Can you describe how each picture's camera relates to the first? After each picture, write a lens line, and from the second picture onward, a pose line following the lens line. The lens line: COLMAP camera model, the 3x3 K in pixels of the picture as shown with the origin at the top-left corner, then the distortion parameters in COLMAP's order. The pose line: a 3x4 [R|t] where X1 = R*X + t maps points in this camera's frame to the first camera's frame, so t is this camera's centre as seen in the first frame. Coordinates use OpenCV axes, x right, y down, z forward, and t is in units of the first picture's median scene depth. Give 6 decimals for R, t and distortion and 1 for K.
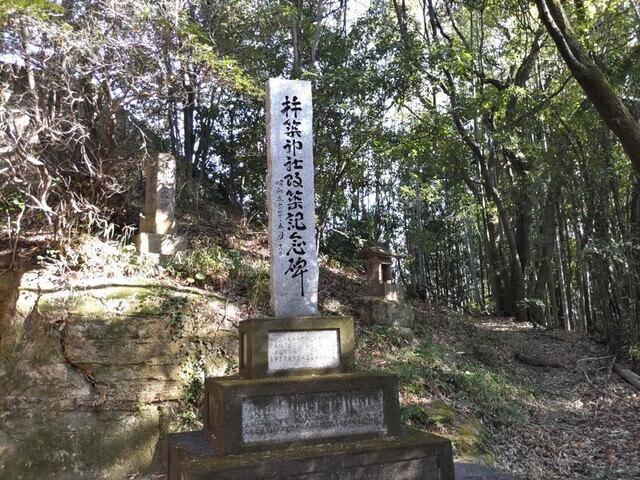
lens RADIAL K [[483.0, 0, 319.6], [0, 483.0, 241.0], [0, 0, 1]] dist [0.015137, -0.016972]
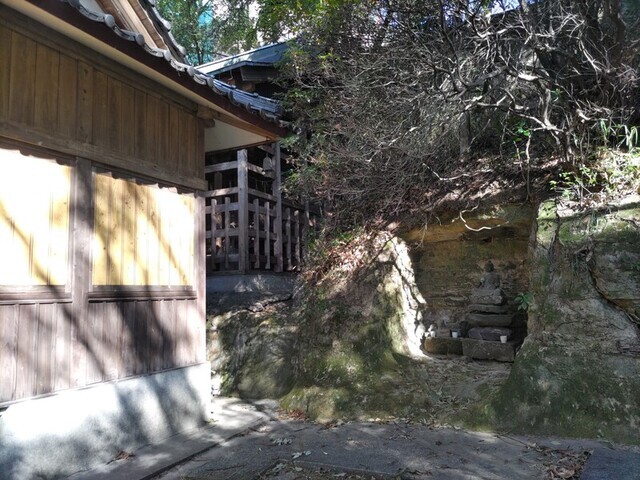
lens RADIAL K [[483.0, 0, 319.3], [0, 483.0, 241.7], [0, 0, 1]] dist [0.015137, -0.016972]
pose [[0.528494, -0.068981, -0.846130, -0.051756], [0.182790, 0.982562, 0.034067, 0.031121], [0.829025, -0.172668, 0.531887, 0.140959]]
